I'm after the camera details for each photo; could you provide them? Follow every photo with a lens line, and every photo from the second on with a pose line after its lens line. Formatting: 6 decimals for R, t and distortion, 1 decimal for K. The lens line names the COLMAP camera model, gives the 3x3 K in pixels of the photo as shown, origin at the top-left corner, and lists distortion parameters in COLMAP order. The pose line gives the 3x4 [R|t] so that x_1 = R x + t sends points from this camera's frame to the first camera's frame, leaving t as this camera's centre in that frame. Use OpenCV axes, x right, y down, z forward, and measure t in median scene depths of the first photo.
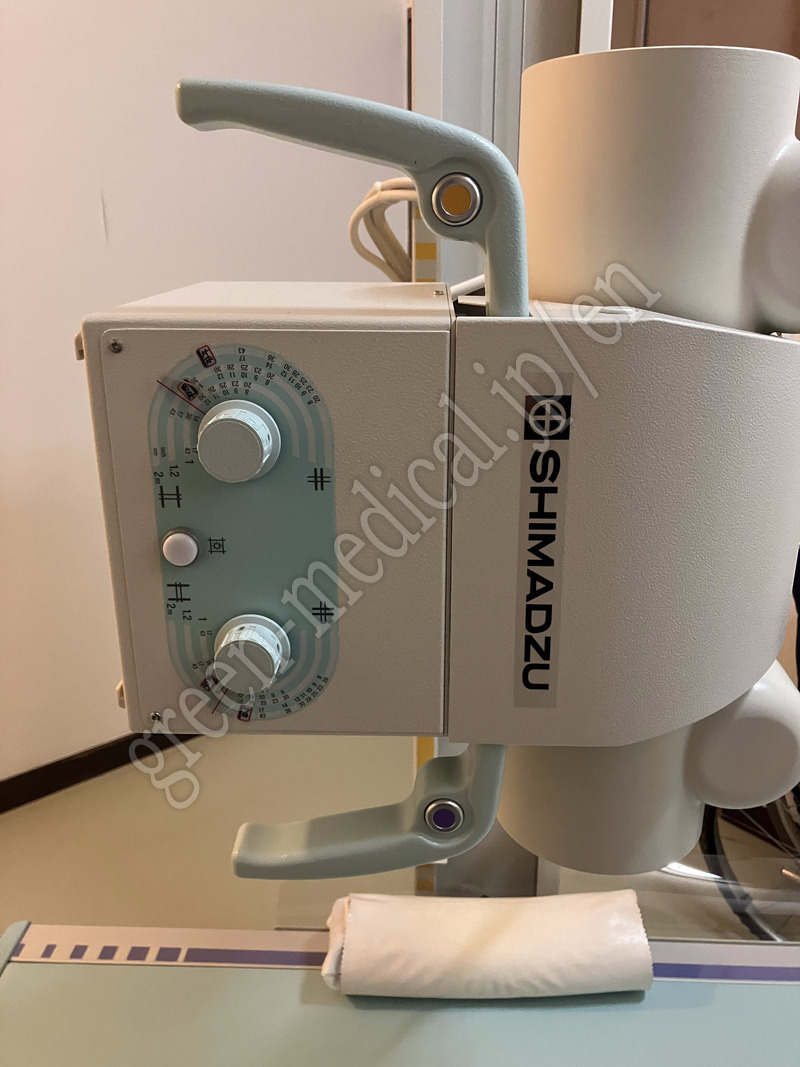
lens RADIAL K [[872.2, 0, 400.0], [0, 872.2, 533.5], [0, 0, 1]] dist [0.079441, -0.000160]
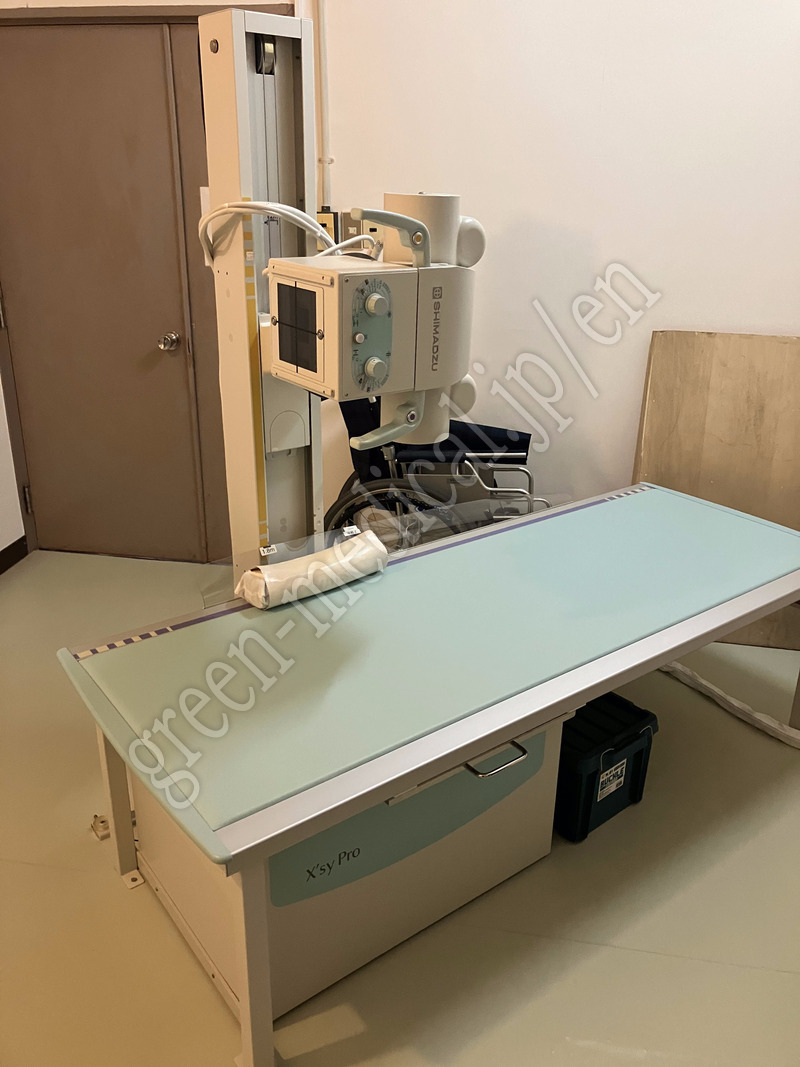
lens RADIAL K [[873.6, 0, 400.0], [0, 873.6, 533.5], [0, 0, 1]] dist [-0.000892, -0.000606]
pose [[0.763556, -0.227202, 0.604451, -2.435717], [0.184481, 0.973797, 0.132992, 0.346319], [-0.618828, 0.009963, 0.785463, -1.852930]]
